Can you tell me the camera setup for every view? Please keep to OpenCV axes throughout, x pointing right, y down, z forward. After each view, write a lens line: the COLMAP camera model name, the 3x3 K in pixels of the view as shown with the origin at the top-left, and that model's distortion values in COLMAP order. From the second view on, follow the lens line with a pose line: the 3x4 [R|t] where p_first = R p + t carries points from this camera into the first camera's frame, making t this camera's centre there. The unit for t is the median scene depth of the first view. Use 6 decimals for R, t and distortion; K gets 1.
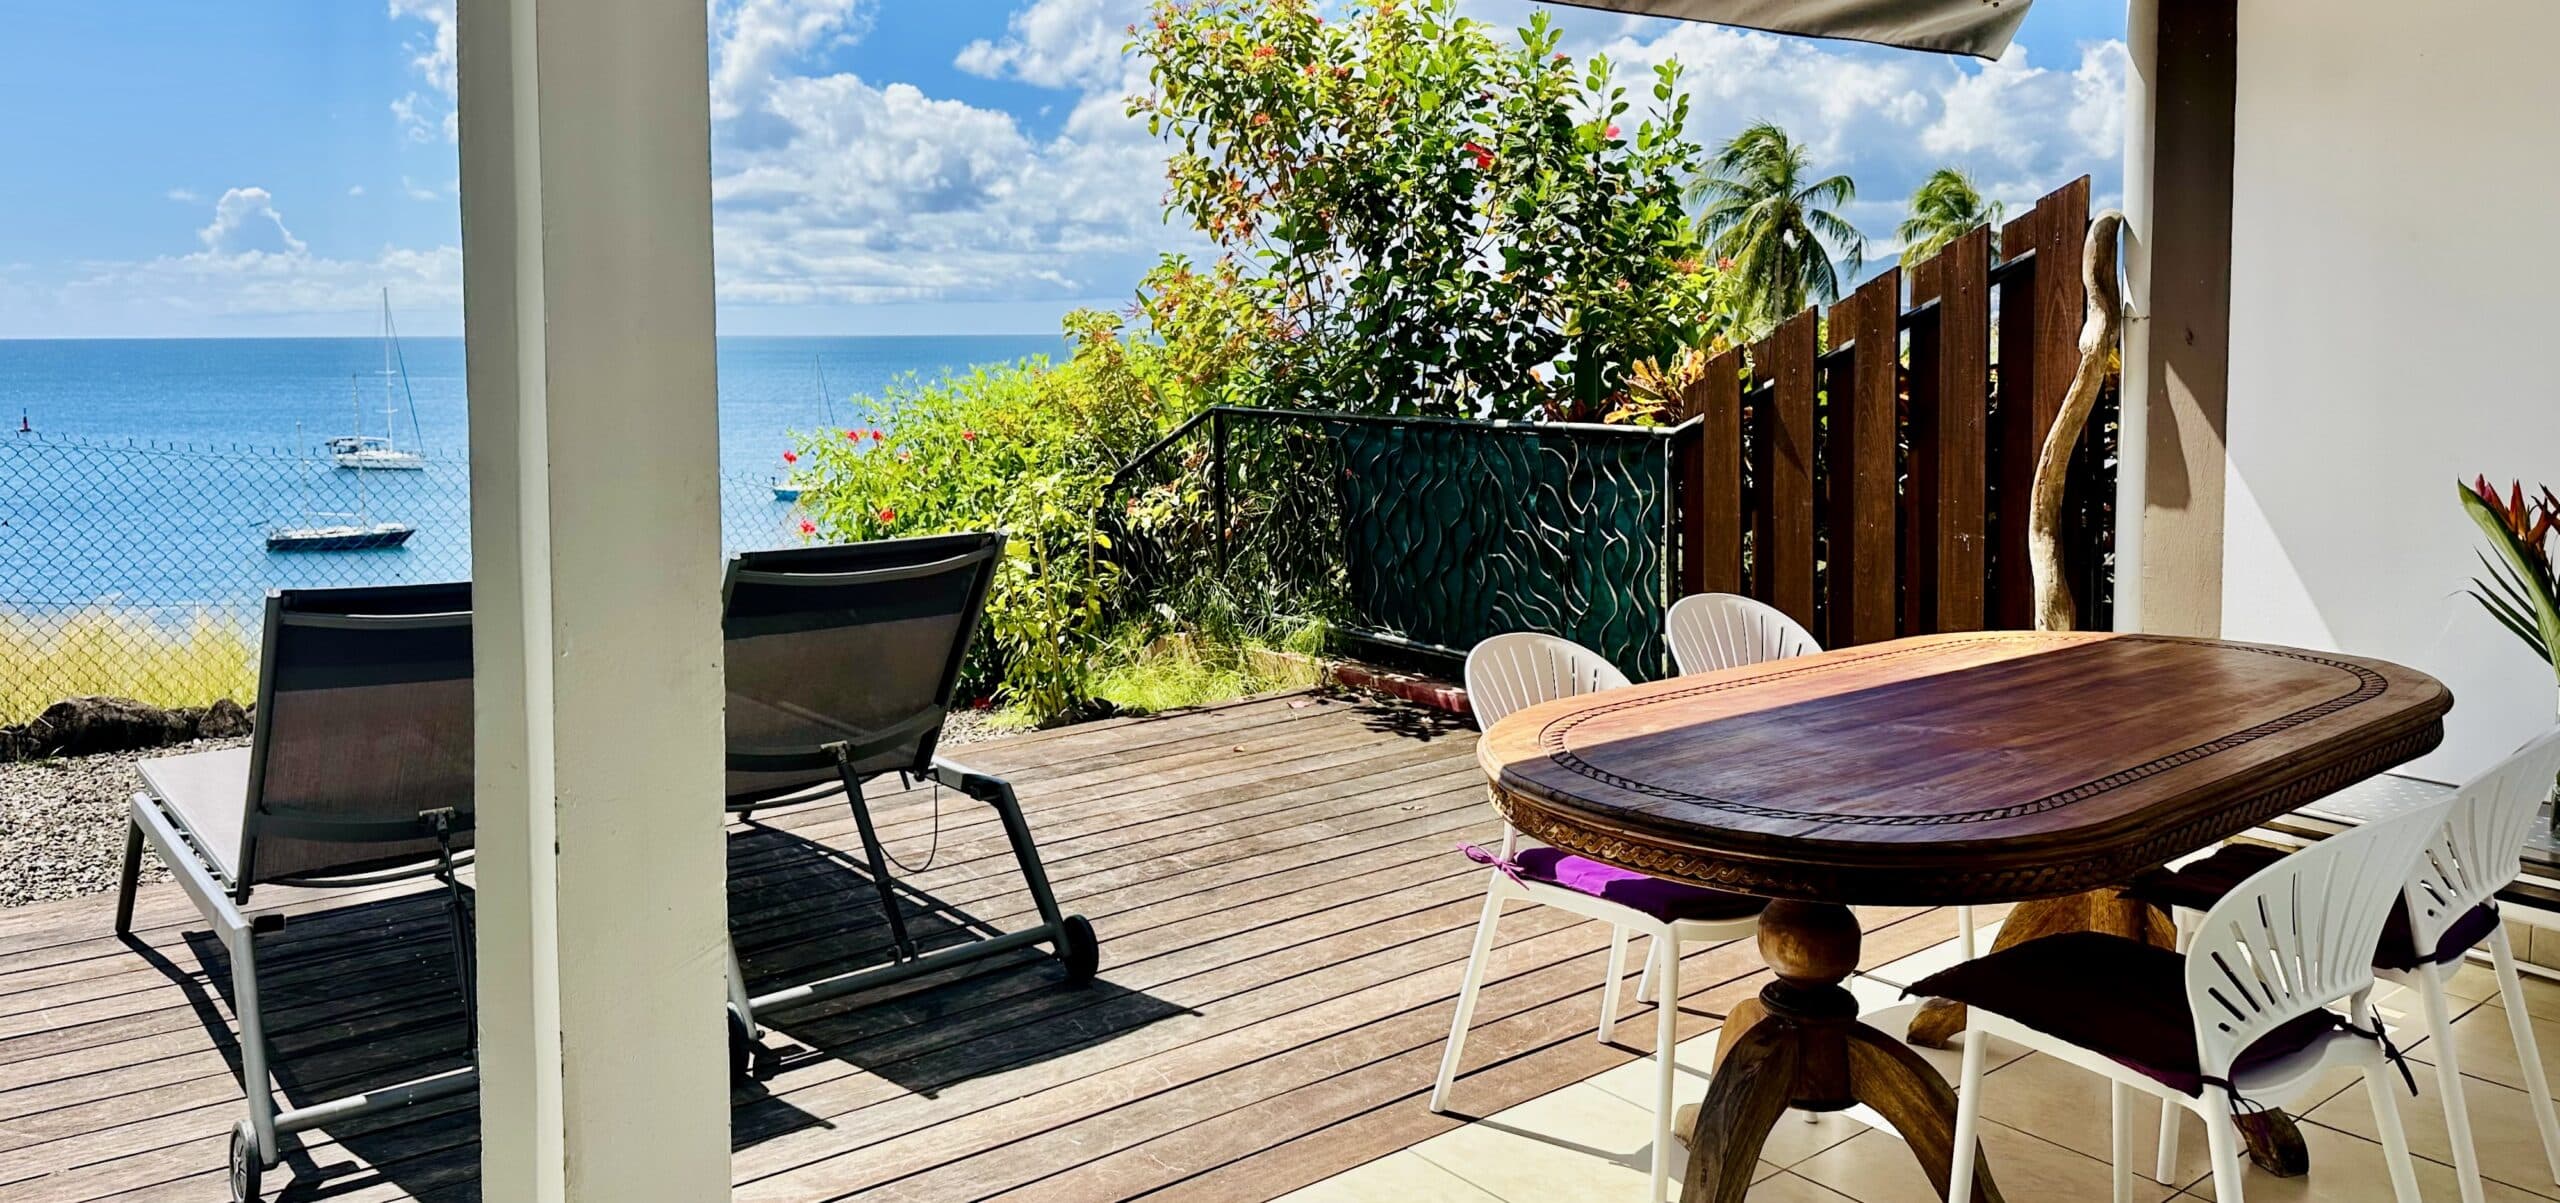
lens RADIAL K [[1805.4, 0, 1289.9], [0, 1805.4, 404.0], [0, 0, 1]] dist [0.088046, -0.125066]
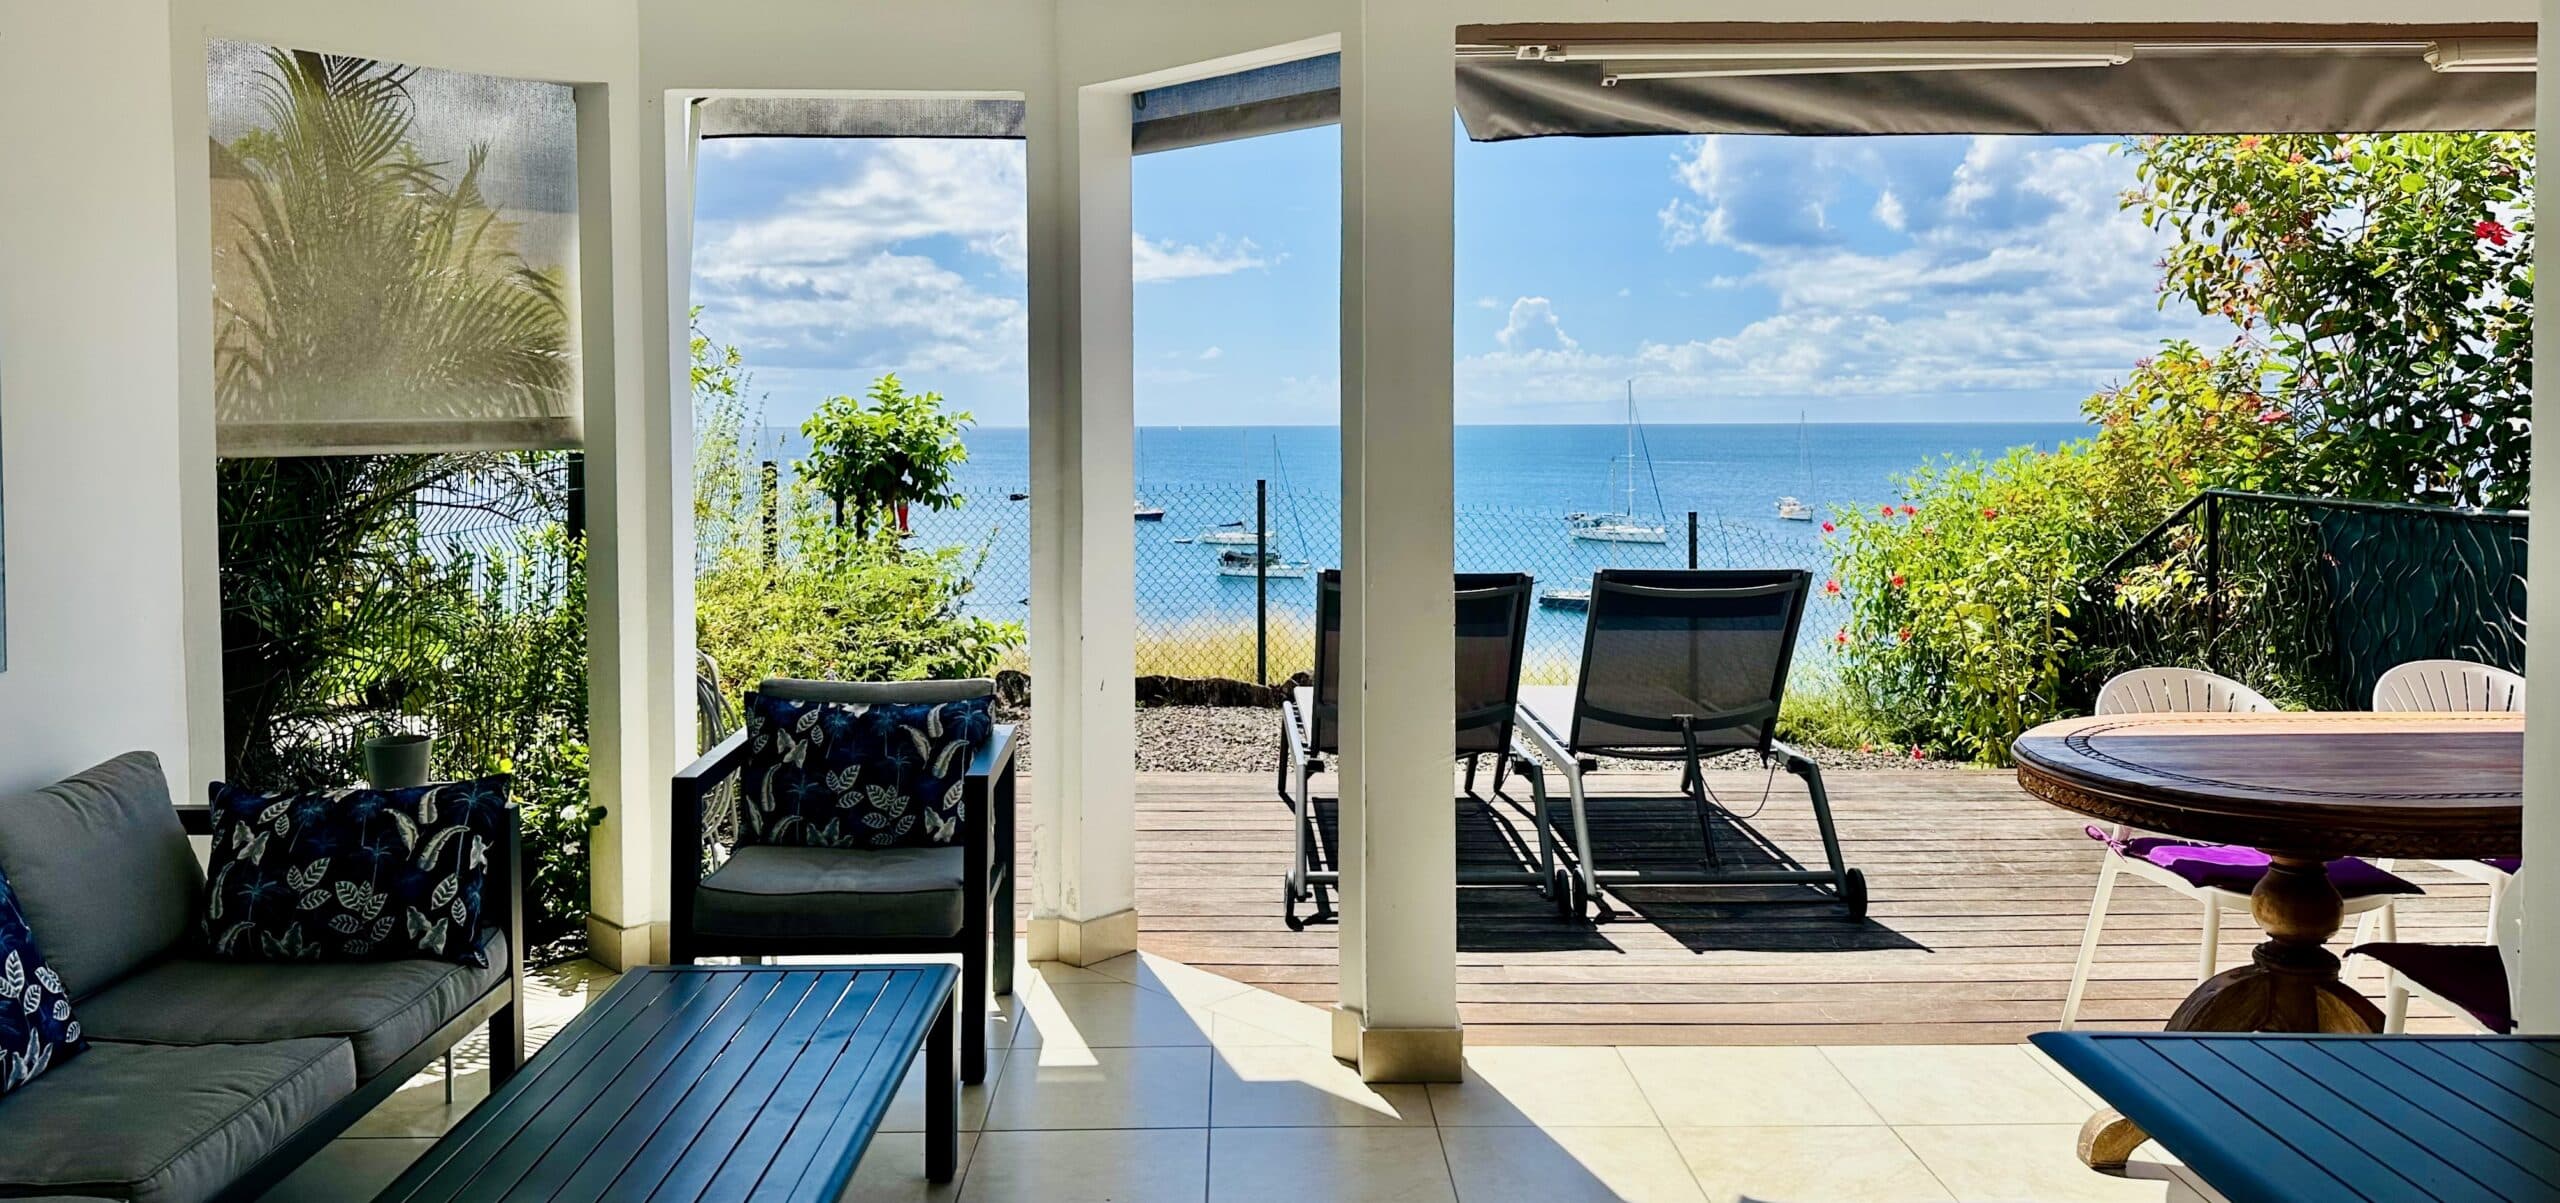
lens RADIAL K [[1805.4, 0, 1261.0], [0, 1805.4, 488.2], [0, 0, 1]] dist [0.088046, -0.125066]
pose [[0.787522, 0.024003, -0.615818, 0.320094], [-0.024989, 0.999663, 0.007008, 0.011898], [0.615779, 0.009870, 0.787857, -0.266812]]
